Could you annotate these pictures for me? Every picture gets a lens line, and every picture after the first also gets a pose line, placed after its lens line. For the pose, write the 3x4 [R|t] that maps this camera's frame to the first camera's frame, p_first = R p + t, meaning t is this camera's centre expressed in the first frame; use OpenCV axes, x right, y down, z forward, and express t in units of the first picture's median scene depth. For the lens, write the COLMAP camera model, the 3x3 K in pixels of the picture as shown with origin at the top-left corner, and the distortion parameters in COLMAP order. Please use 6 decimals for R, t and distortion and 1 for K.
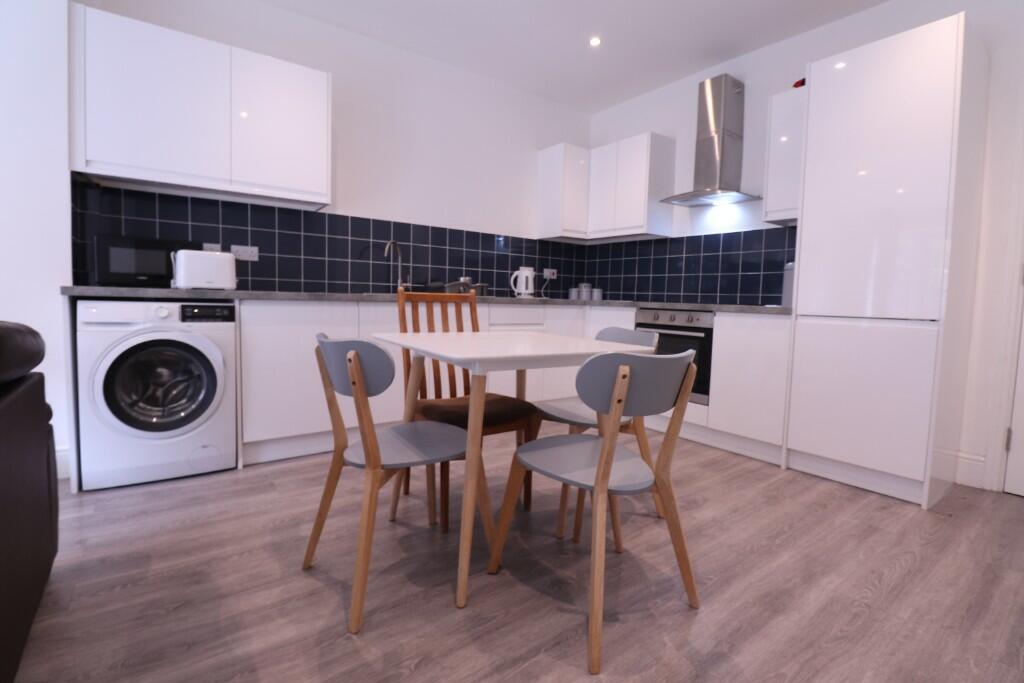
lens RADIAL K [[475.8, 0, 512.0], [0, 475.8, 341.5], [0, 0, 1]] dist [-0.032076, 0.000339]
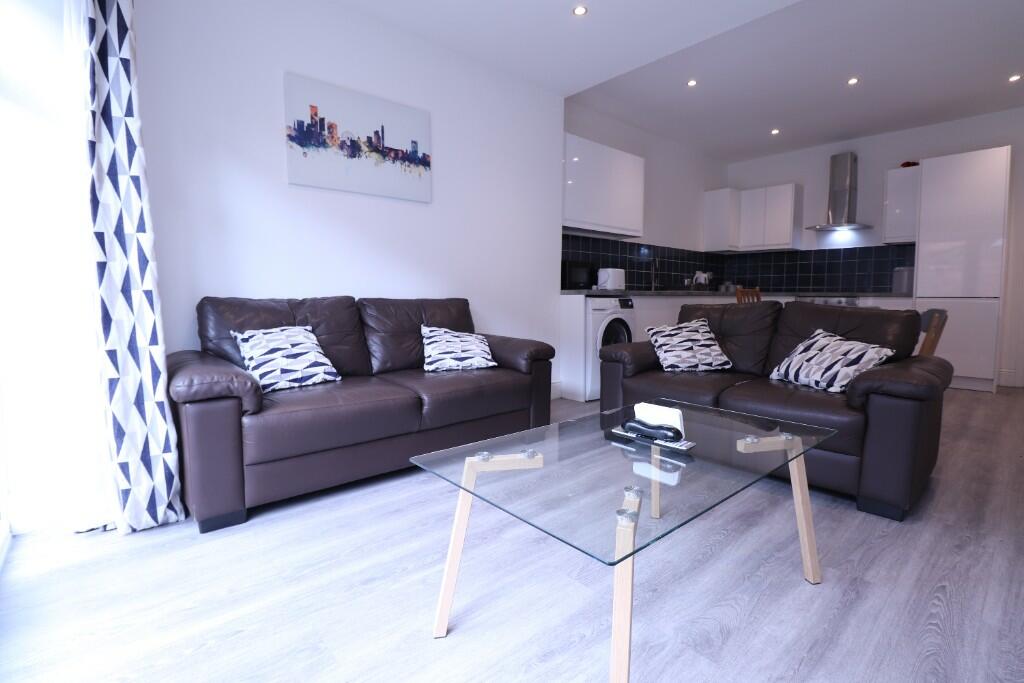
lens RADIAL K [[480.3, 0, 512.3], [0, 480.3, 334.2], [0, 0, 1]] dist [0.000578, -0.009563]
pose [[0.996177, -0.029866, 0.082094, -0.818315], [0.030096, 0.999546, -0.001562, 0.031916], [-0.082010, 0.004027, 0.996623, -0.532949]]
